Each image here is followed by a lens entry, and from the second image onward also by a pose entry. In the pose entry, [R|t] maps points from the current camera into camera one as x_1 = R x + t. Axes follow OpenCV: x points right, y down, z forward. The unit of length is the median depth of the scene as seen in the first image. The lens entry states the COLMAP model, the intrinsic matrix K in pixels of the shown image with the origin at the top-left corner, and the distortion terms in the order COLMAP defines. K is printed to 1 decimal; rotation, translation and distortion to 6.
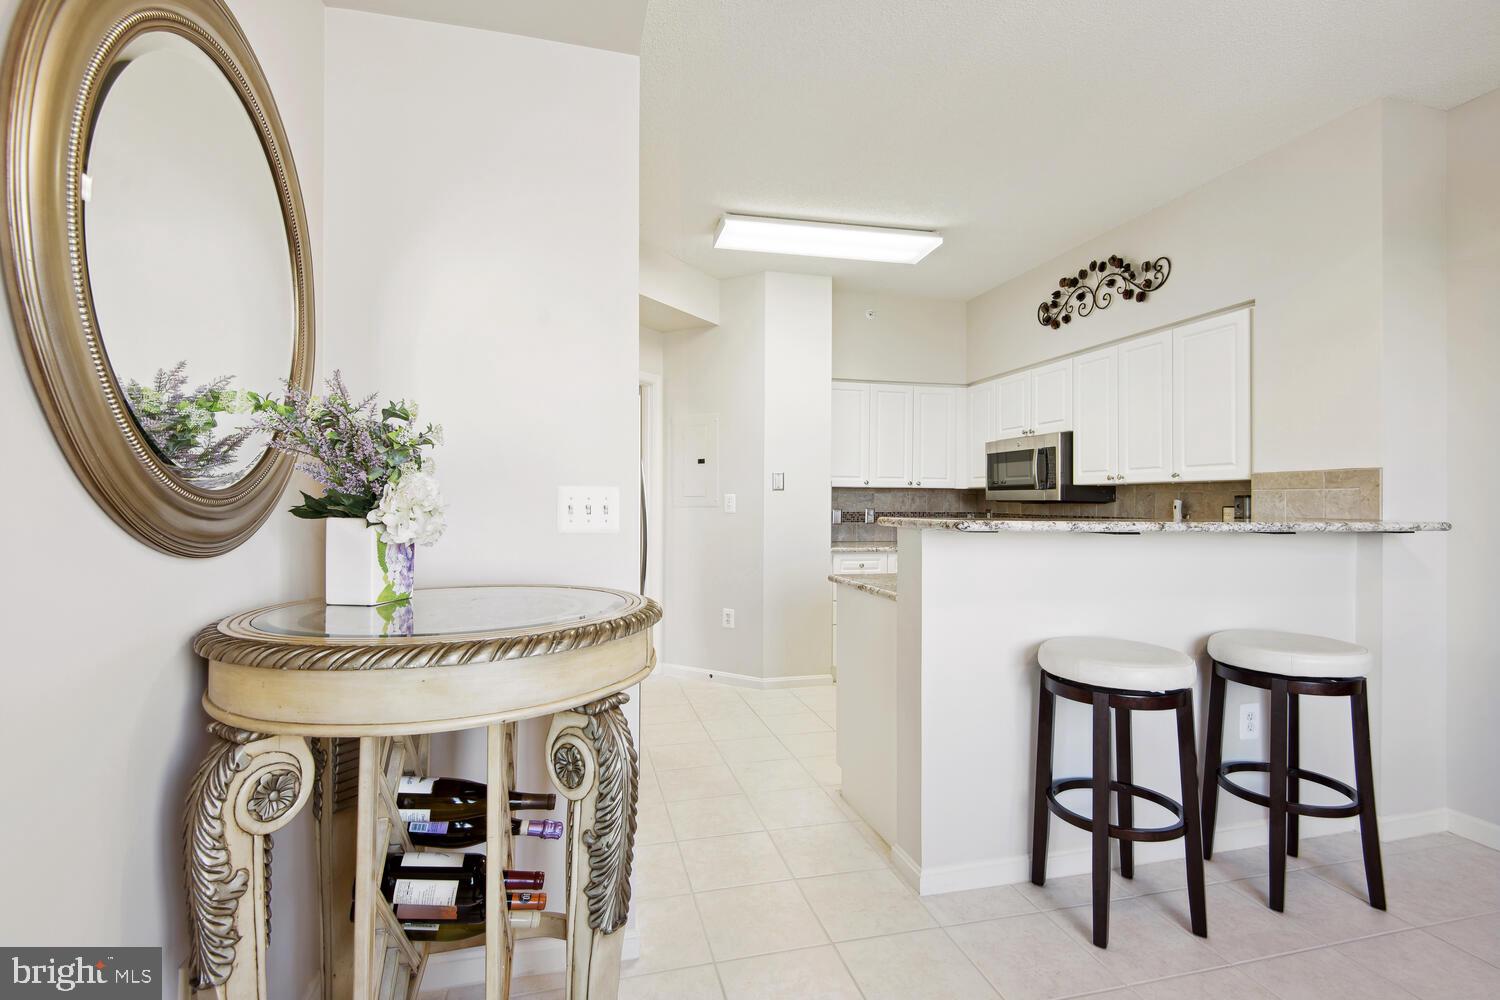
lens RADIAL K [[700.0, 0, 742.9], [0, 700.0, 496.5], [0, 0, 1]] dist [-0.001349, -0.001067]
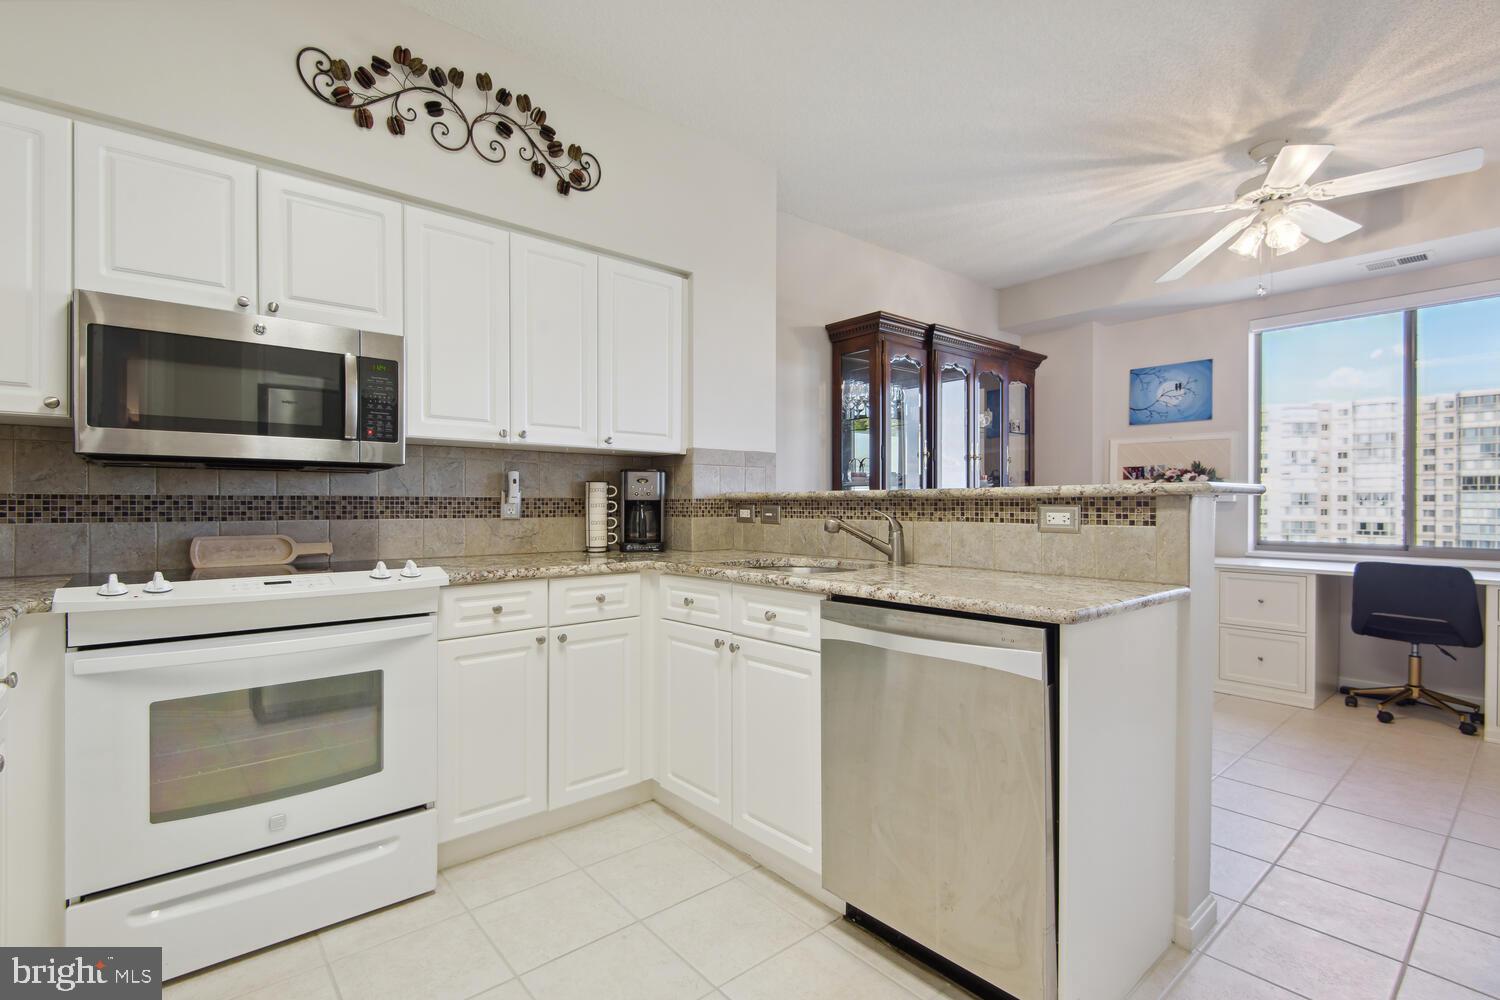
lens RADIAL K [[683.5, 0, 743.7], [0, 683.5, 503.7], [0, 0, 1]] dist [0.041409, -0.029568]
pose [[-0.438558, -0.008918, 0.898659, -0.144356], [-0.010621, 0.999932, 0.004740, 0.032647], [-0.898640, -0.007466, -0.438623, 1.073433]]
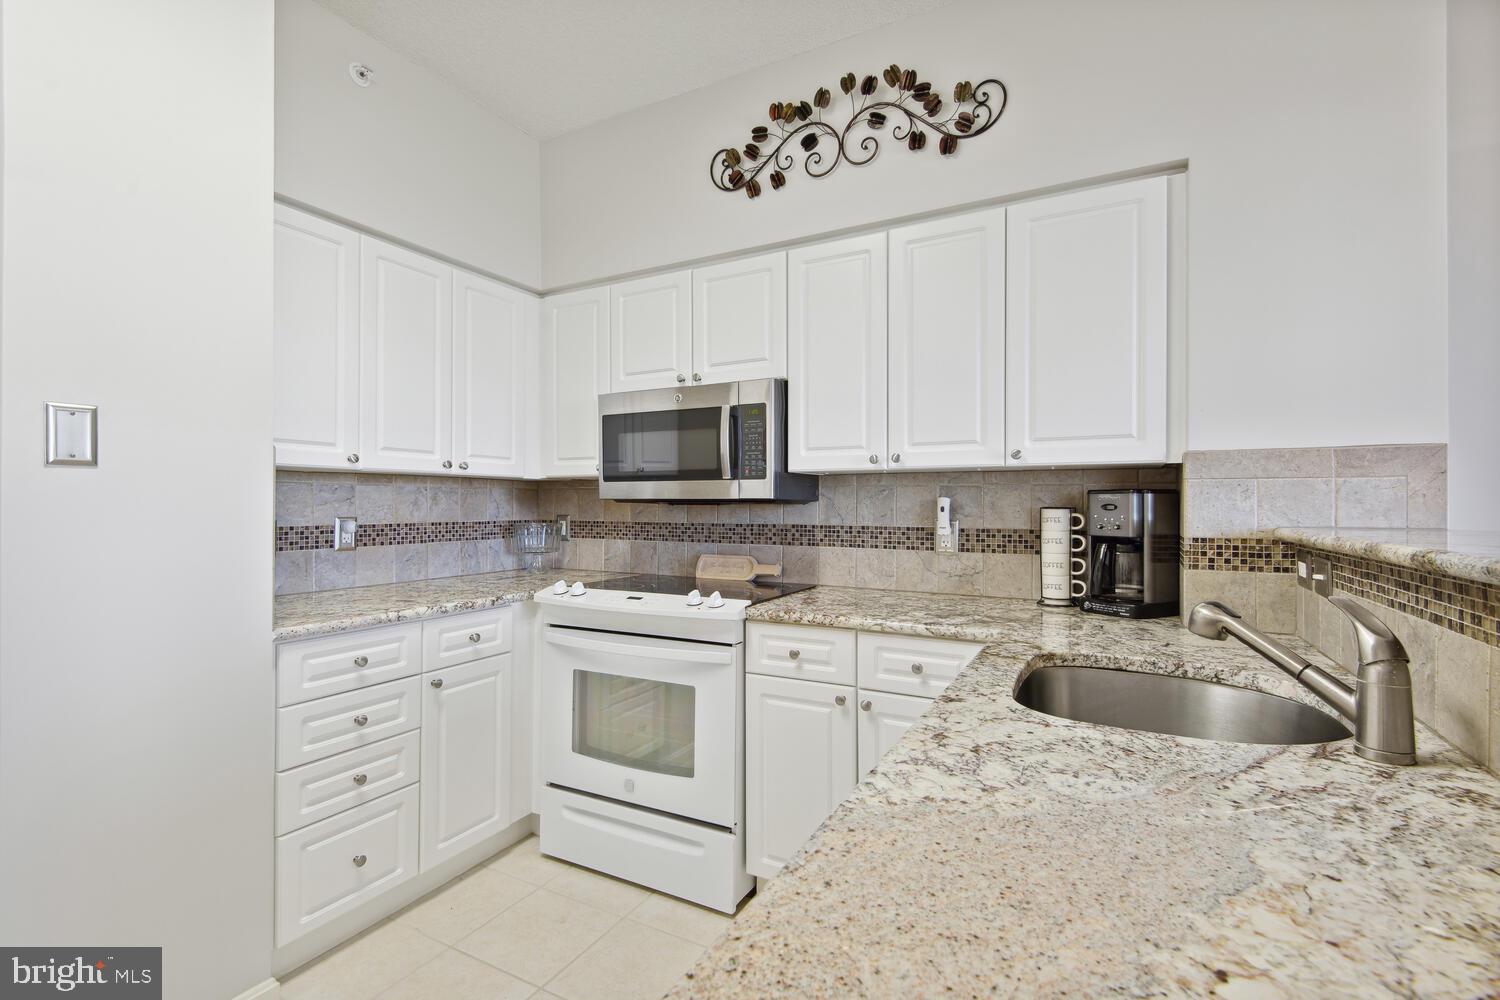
lens RADIAL K [[683.5, 0, 743.7], [0, 683.5, 503.7], [0, 0, 1]] dist [0.041409, -0.029568]
pose [[0.676069, -0.006623, 0.736808, 0.031652], [-0.001369, 0.999947, 0.010244, 0.004203], [-0.736837, -0.007934, 0.676024, 0.691946]]
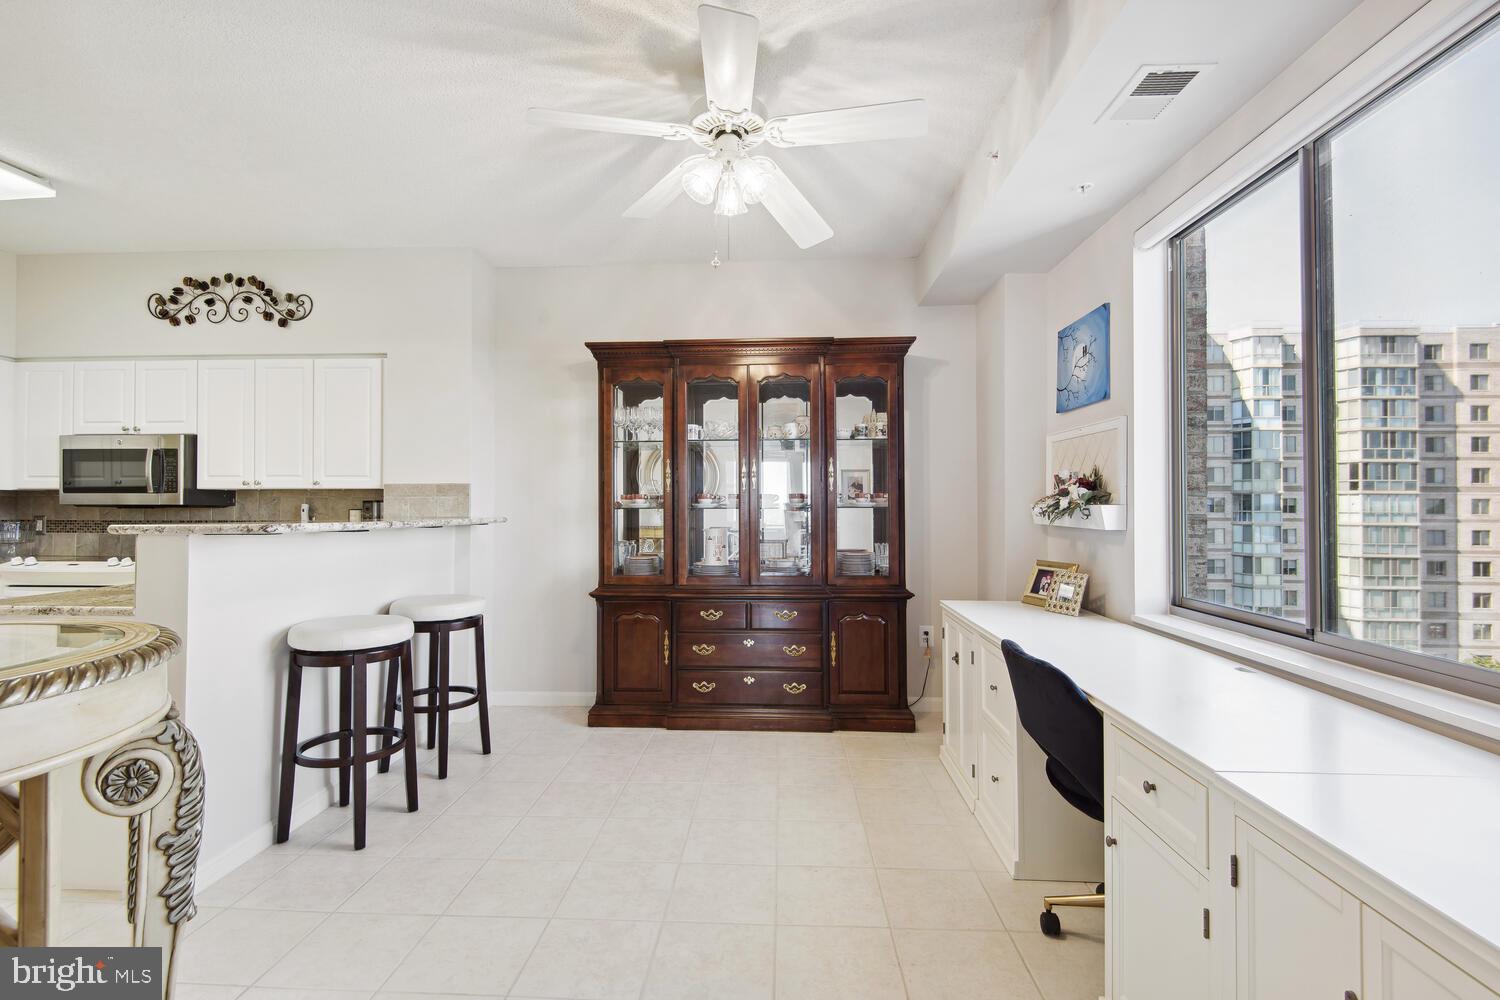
lens RADIAL K [[700.0, 0, 742.9], [0, 700.0, 496.5], [0, 0, 1]] dist [-0.001349, -0.001067]
pose [[0.291779, 0.007525, 0.956456, -0.266756], [-0.004849, 0.999968, -0.006388, -0.003487], [-0.956473, -0.002774, 0.291806, -0.029269]]
